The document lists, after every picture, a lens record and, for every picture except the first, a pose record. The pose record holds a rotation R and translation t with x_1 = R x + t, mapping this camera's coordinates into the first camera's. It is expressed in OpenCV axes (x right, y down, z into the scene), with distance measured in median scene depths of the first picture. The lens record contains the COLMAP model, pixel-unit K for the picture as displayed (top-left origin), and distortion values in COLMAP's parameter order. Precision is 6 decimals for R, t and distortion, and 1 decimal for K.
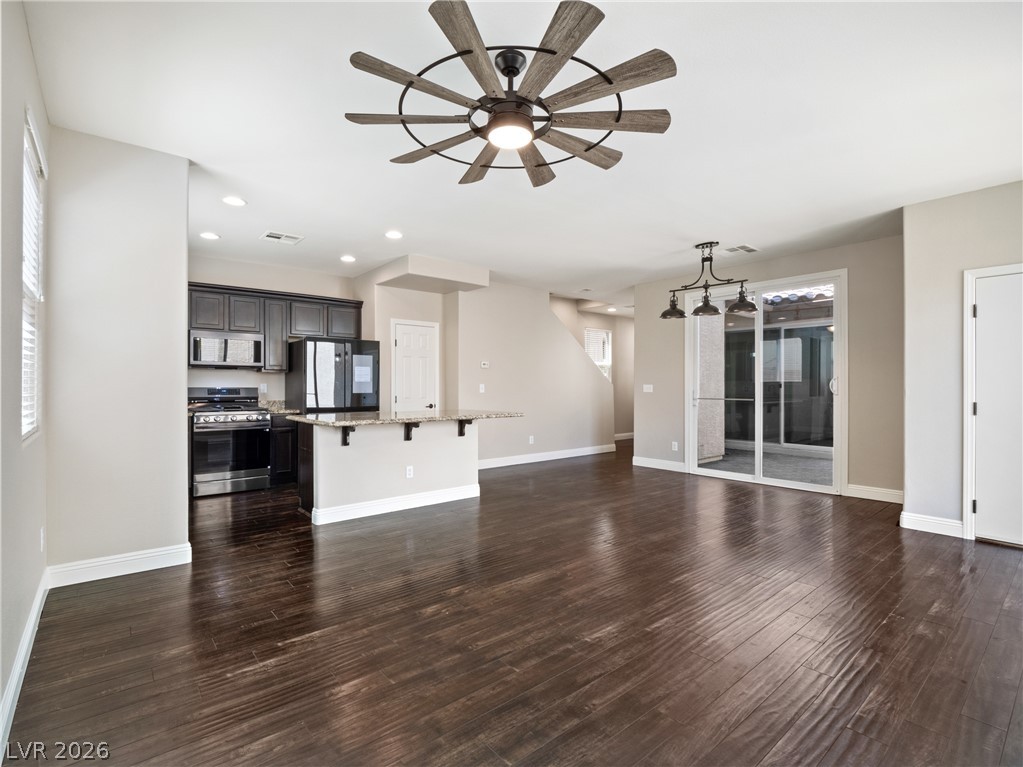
lens RADIAL K [[491.2, 0, 509.8], [0, 491.2, 383.5], [0, 0, 1]] dist [0.000615, -0.017210]
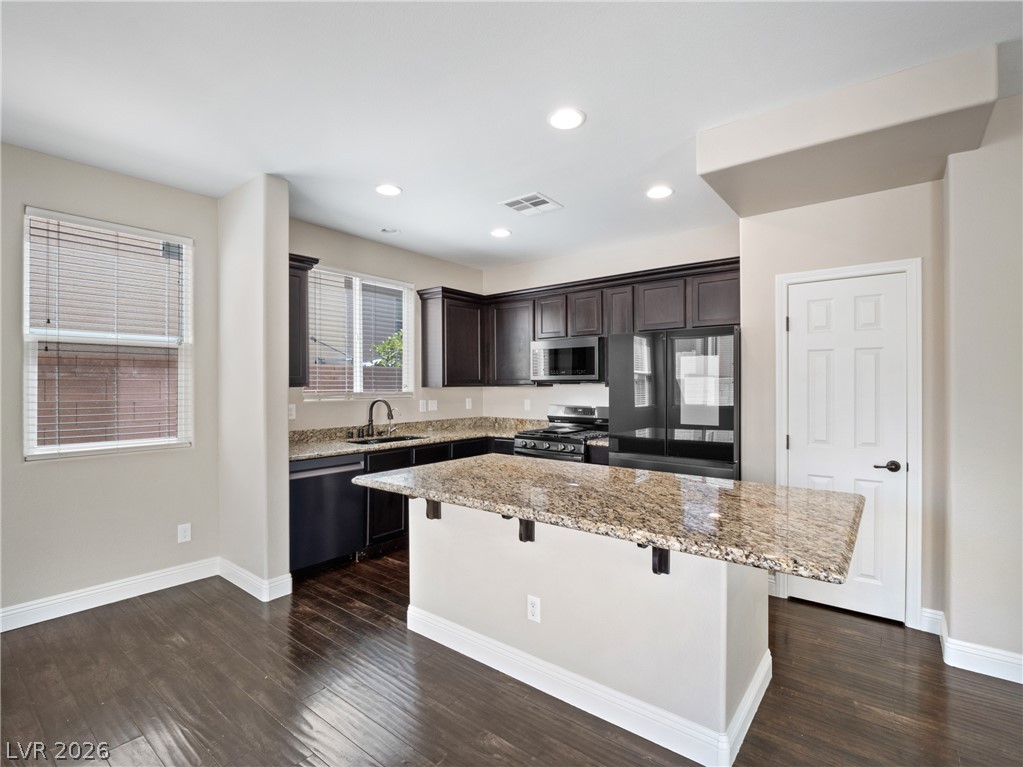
lens RADIAL K [[491.2, 0, 509.8], [0, 491.2, 383.5], [0, 0, 1]] dist [0.000615, -0.017210]
pose [[0.204035, -0.005022, -0.978951, 0.195605], [0.004918, 0.999979, -0.004105, -0.025557], [0.978951, -0.003977, 0.204055, 0.683617]]
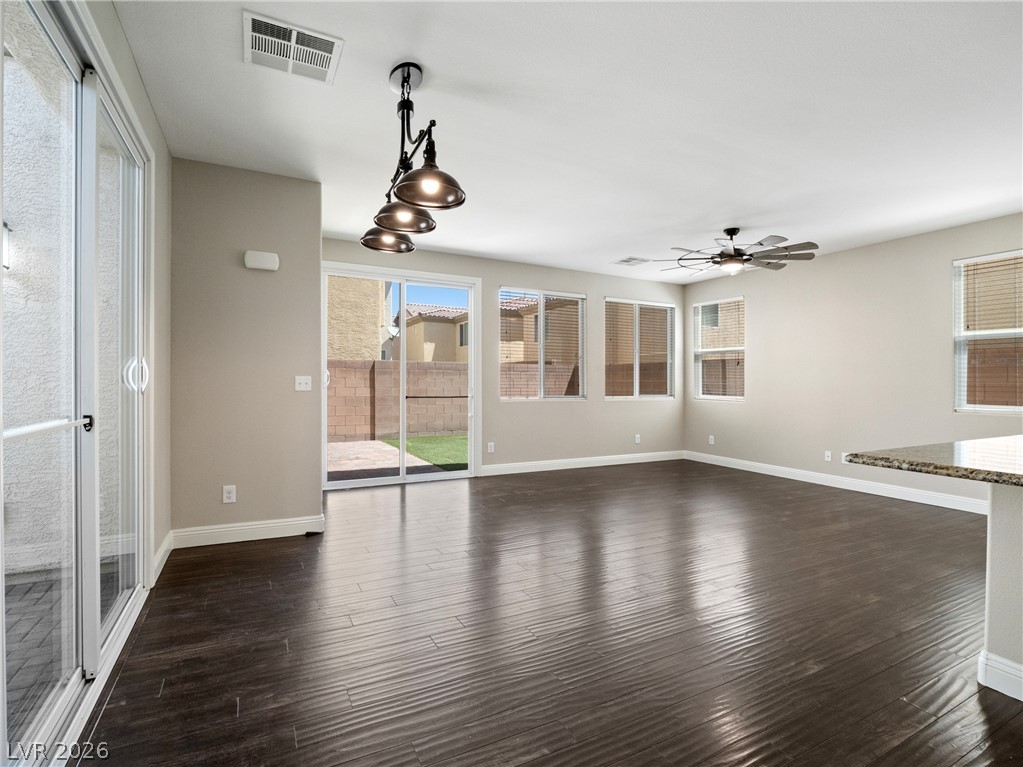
lens RADIAL K [[501.0, 0, 505.8], [0, 501.0, 375.2], [0, 0, 1]] dist [-0.020579, -0.000142]
pose [[-0.975810, -0.006106, 0.218535, 0.178198], [-0.010048, 0.999806, -0.016933, 0.006446], [-0.218389, -0.018719, -0.975682, 1.240966]]
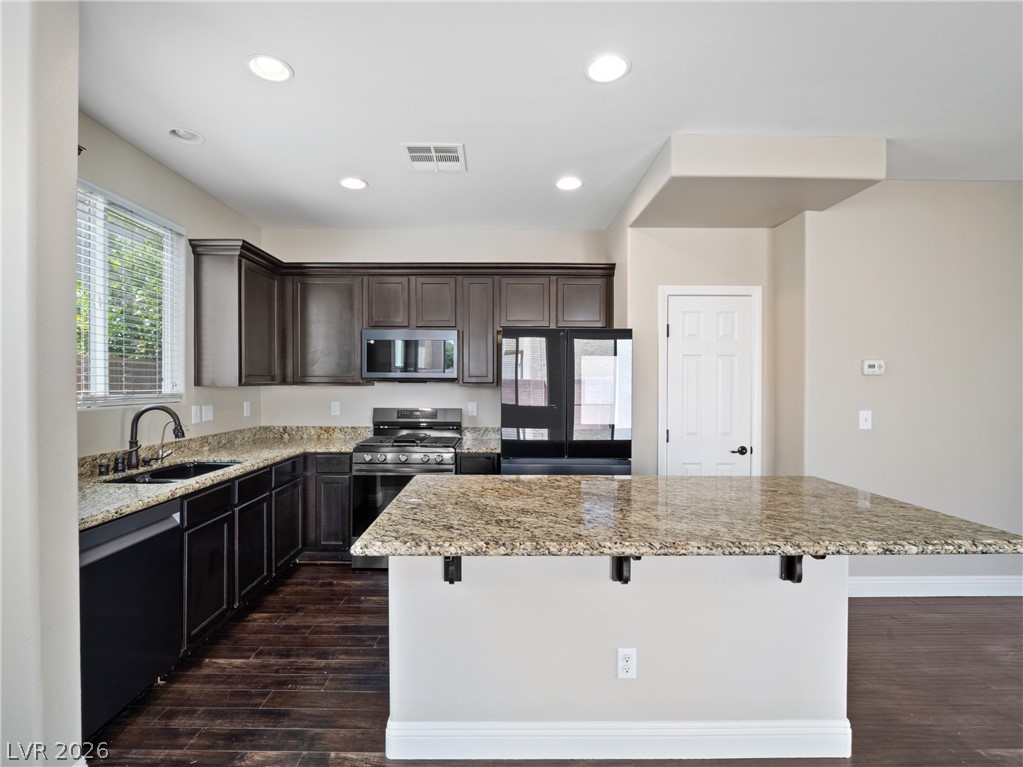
lens RADIAL K [[497.5, 0, 500.6], [0, 497.5, 386.3], [0, 0, 1]] dist [0.002831, -0.016100]
pose [[0.769455, 0.005009, -0.638681, -0.027111], [-0.000583, 0.999974, 0.007141, -0.027535], [0.638701, -0.005123, 0.769438, 0.498678]]
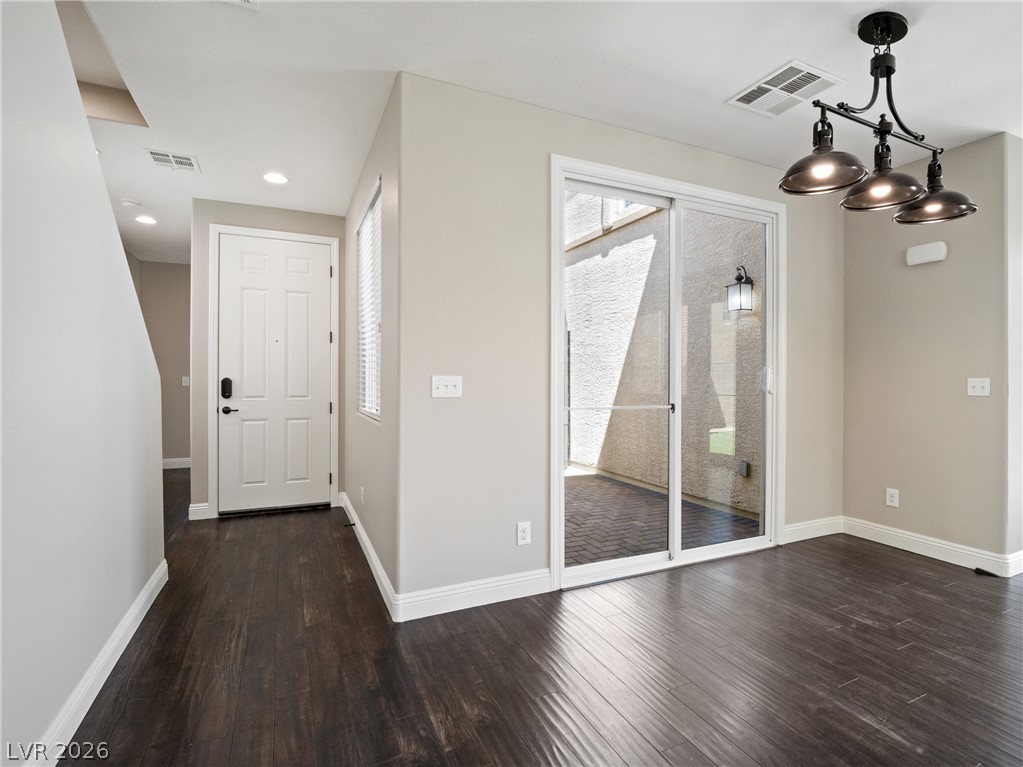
lens RADIAL K [[489.9, 0, 503.9], [0, 489.9, 379.7], [0, 0, 1]] dist [-0.000559, -0.000288]
pose [[0.270267, 0.004802, 0.962774, -0.053938], [-0.009700, 0.999950, -0.002265, 0.006780], [-0.962737, -0.008727, 0.270300, 1.024514]]
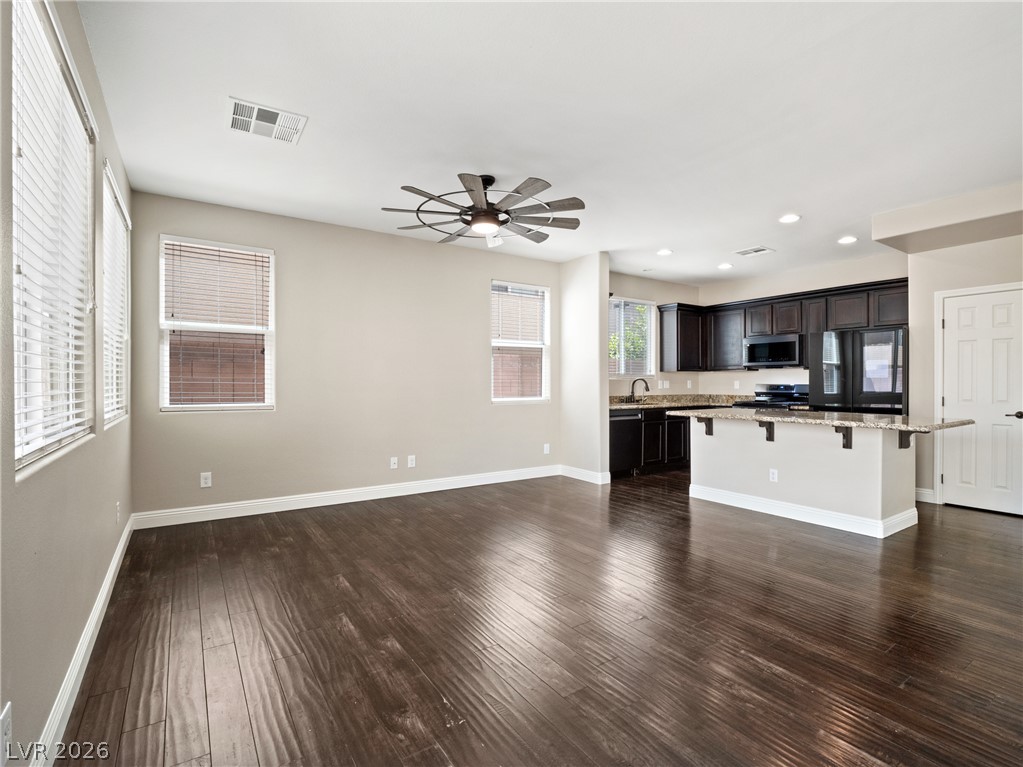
lens RADIAL K [[491.2, 0, 509.8], [0, 491.2, 383.5], [0, 0, 1]] dist [0.000615, -0.017210]
pose [[-0.105190, 0.001513, -0.994451, 0.596887], [0.003815, 0.999992, 0.001118, 0.002718], [0.994445, -0.003677, -0.105195, 0.466733]]
